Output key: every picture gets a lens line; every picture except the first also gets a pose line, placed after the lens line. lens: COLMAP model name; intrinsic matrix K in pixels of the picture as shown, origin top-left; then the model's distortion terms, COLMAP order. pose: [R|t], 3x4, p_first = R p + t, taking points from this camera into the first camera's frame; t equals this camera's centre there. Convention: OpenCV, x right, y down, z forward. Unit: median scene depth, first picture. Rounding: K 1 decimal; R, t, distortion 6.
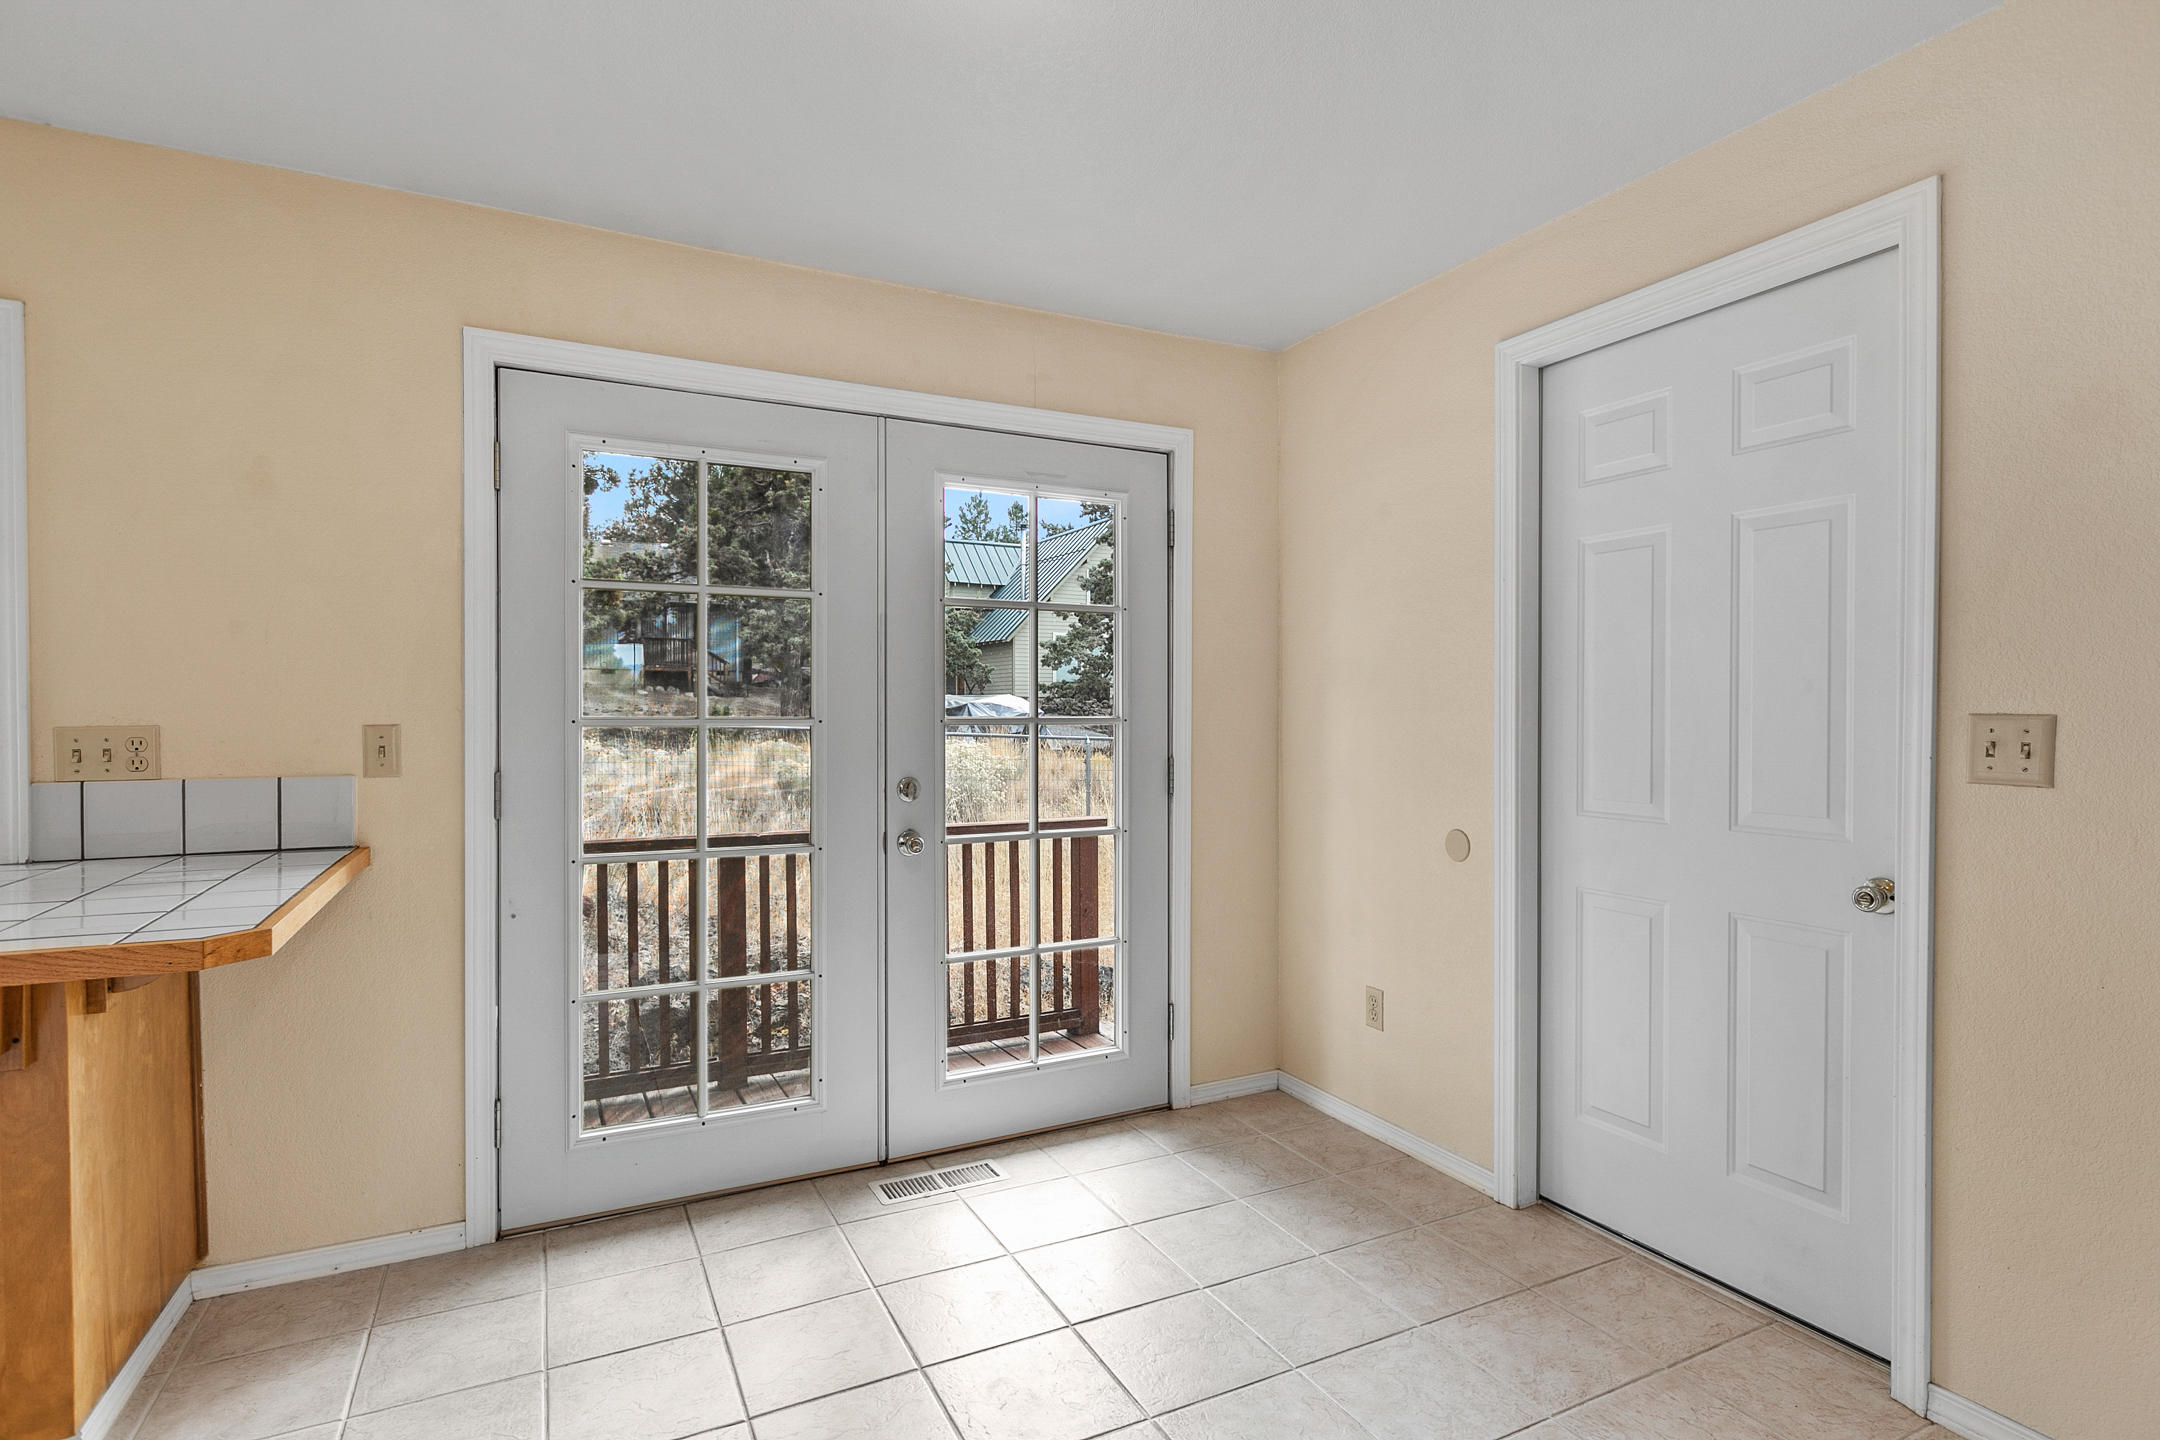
lens RADIAL K [[1048.9, 0, 1080.0], [0, 1048.9, 720.0], [0, 0, 1]] dist [-0.016767, -0.000245]
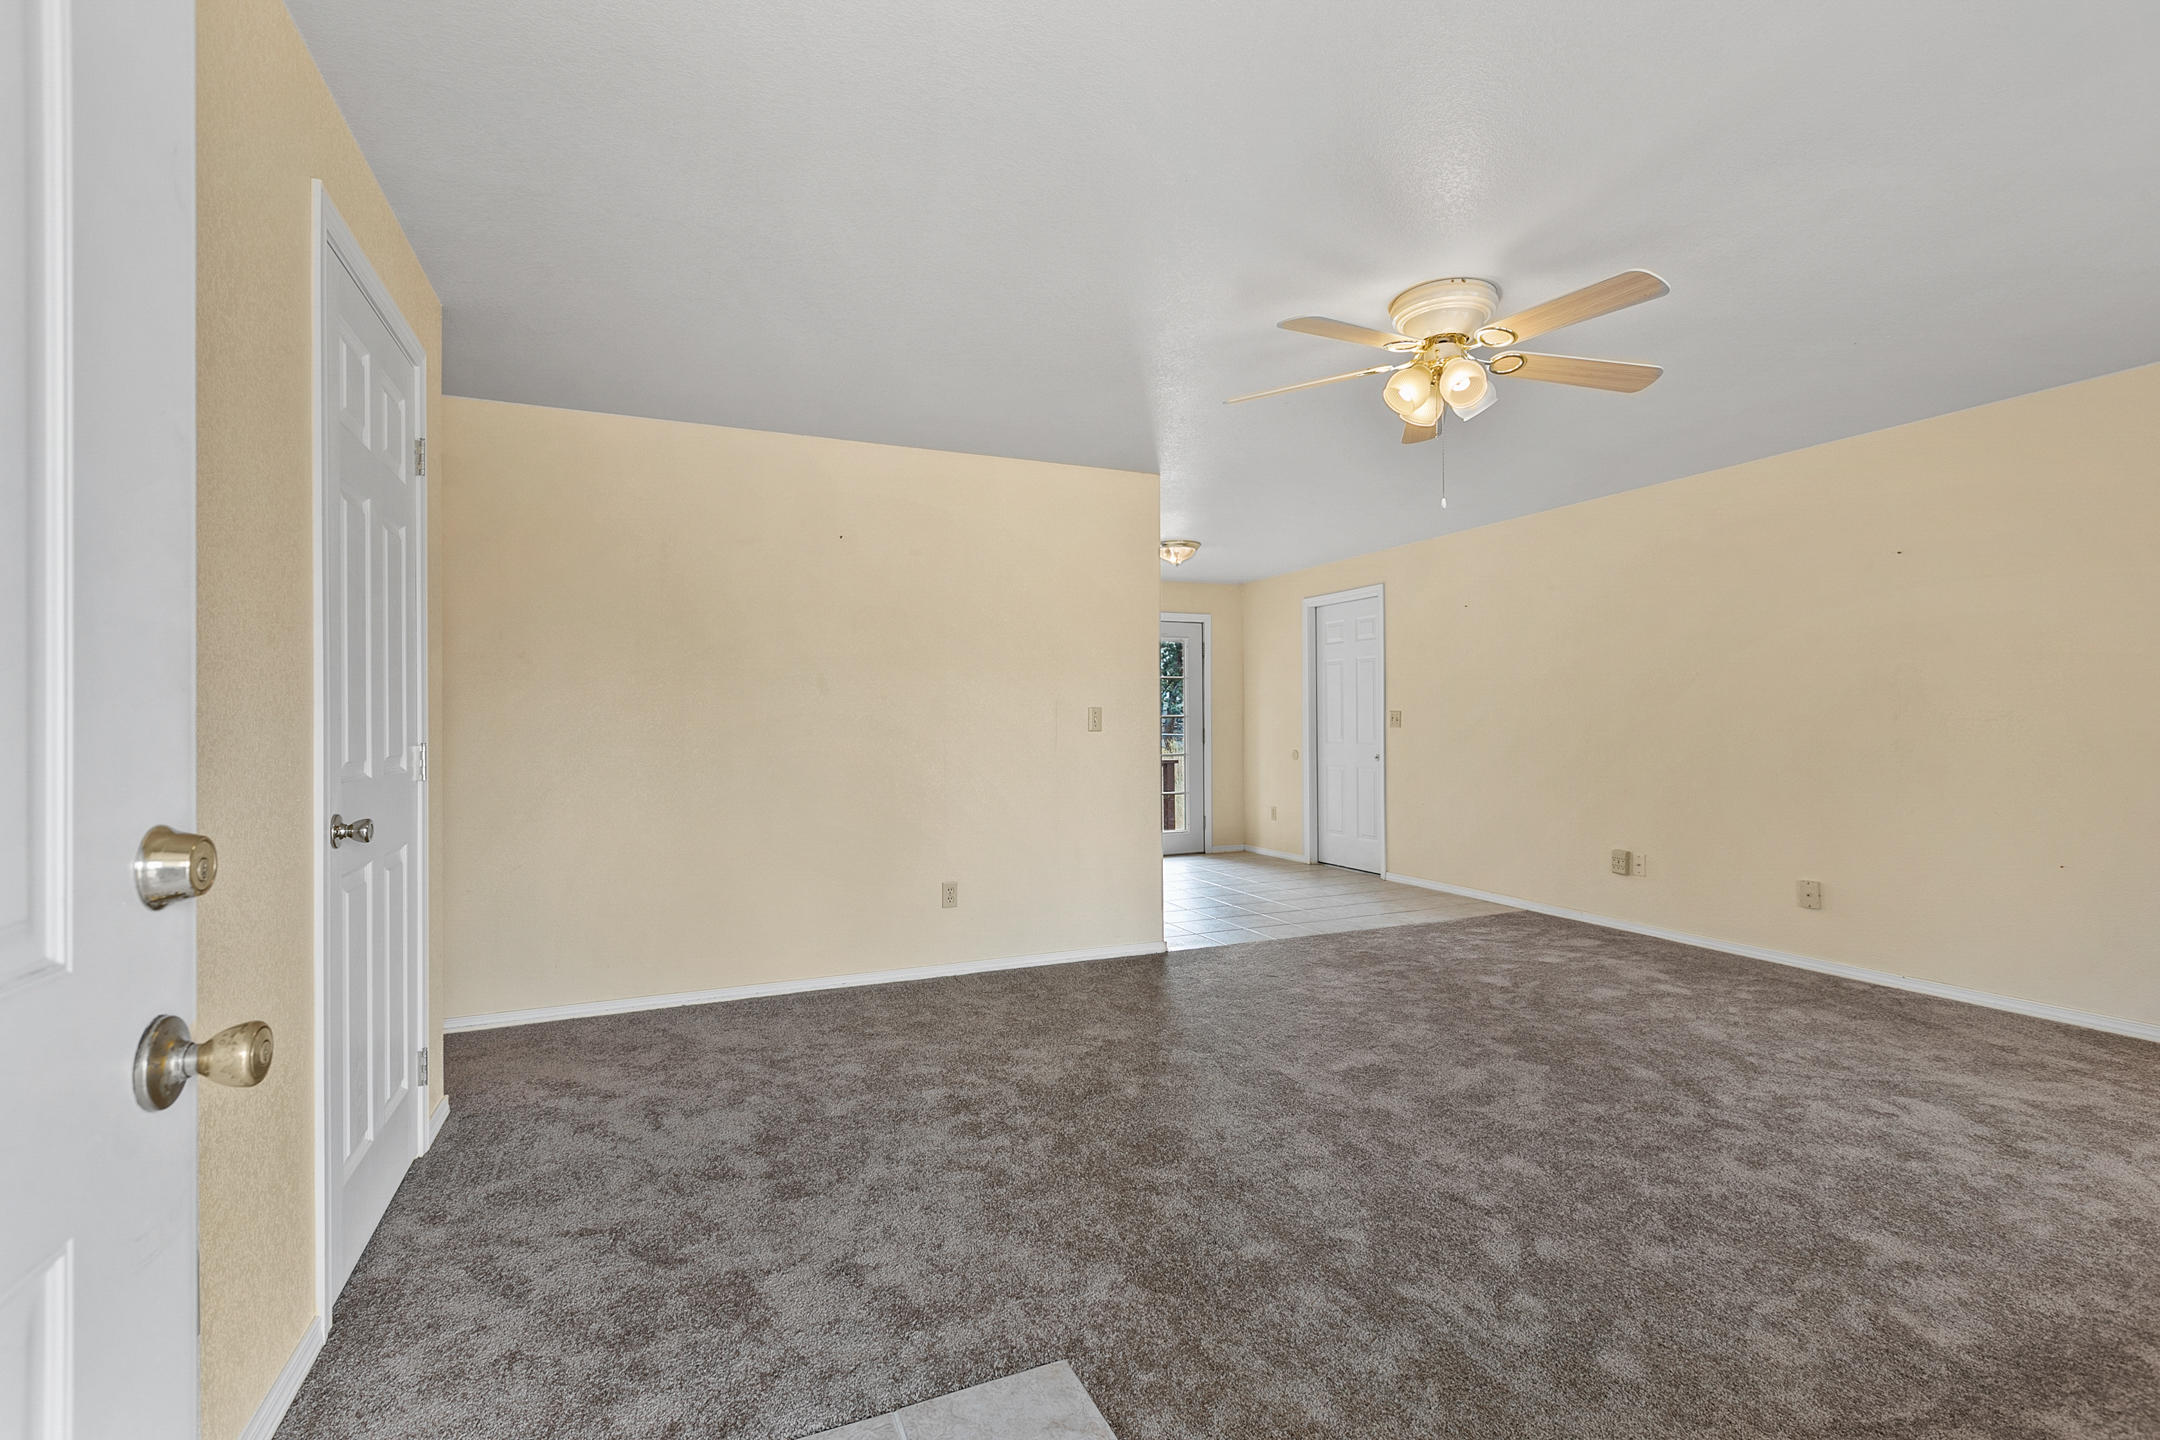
lens RADIAL K [[967.4, 0, 1081.8], [0, 967.4, 725.8], [0, 0, 1]] dist [0.001117, 0.000020]
pose [[0.998717, -0.006405, -0.050240, -0.127176], [0.006267, 0.999976, -0.002912, 0.033767], [0.050257, 0.002594, 0.998733, -1.848572]]
